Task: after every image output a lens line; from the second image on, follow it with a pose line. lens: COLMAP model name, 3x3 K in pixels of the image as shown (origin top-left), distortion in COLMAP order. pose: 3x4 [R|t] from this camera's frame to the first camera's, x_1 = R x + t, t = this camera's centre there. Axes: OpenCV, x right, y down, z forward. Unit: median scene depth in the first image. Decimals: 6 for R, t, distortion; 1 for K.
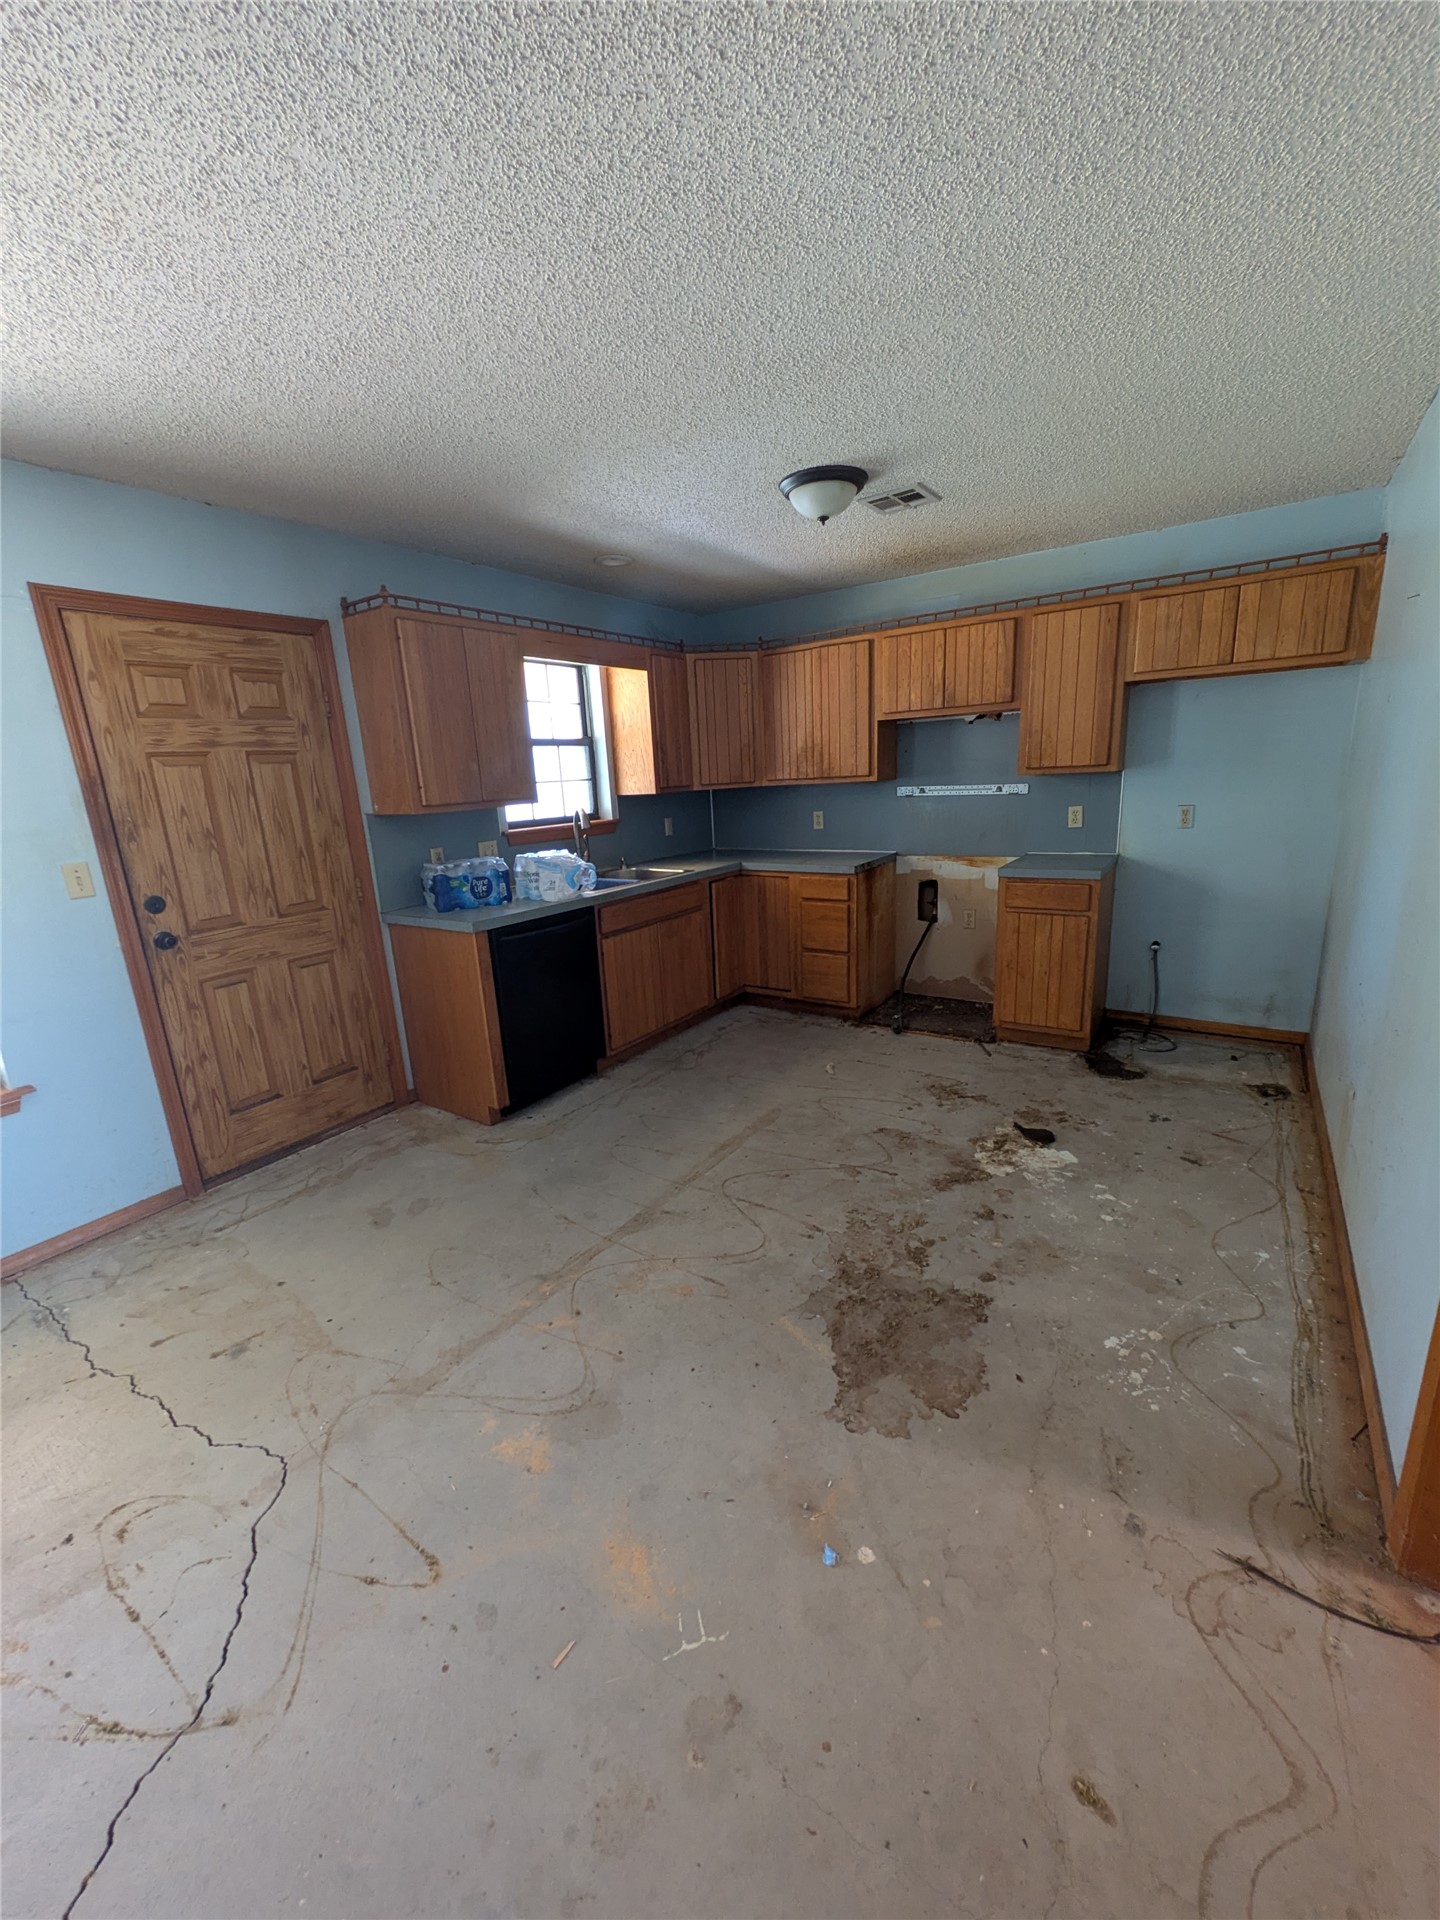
lens RADIAL K [[757.2, 0, 720.3], [0, 757.2, 961.9], [0, 0, 1]] dist [-0.001377, -0.000090]
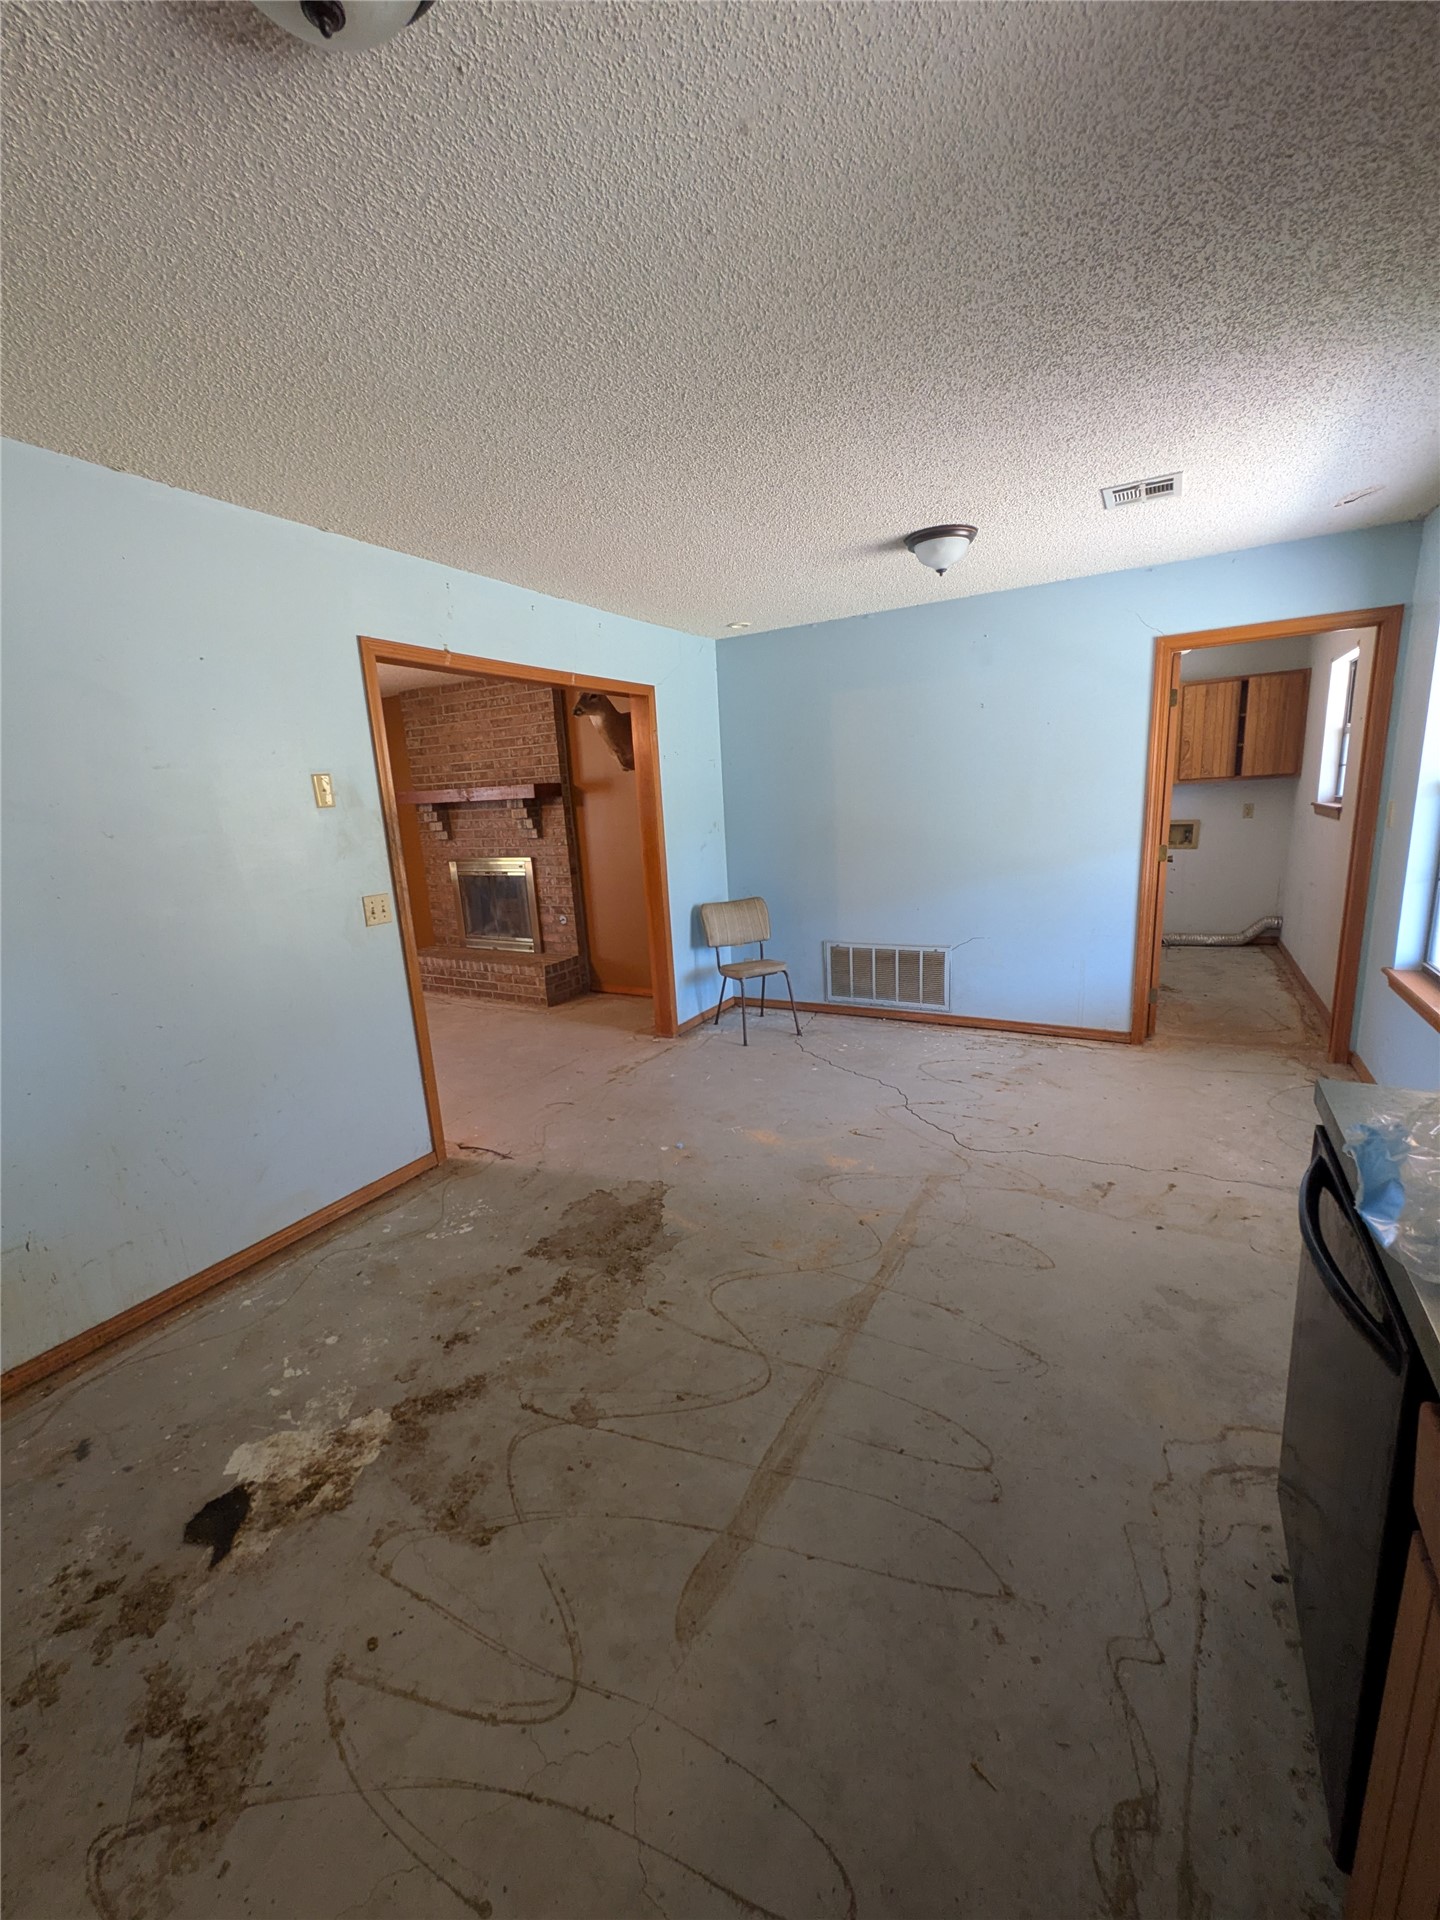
lens RADIAL K [[757.2, 0, 719.8], [0, 757.2, 962.7], [0, 0, 1]] dist [-0.001377, -0.000090]
pose [[-0.991480, 0.119780, -0.051195, 0.047877], [0.084234, 0.889337, 0.449427, -0.446653], [0.099362, 0.441285, -0.891849, 1.728605]]
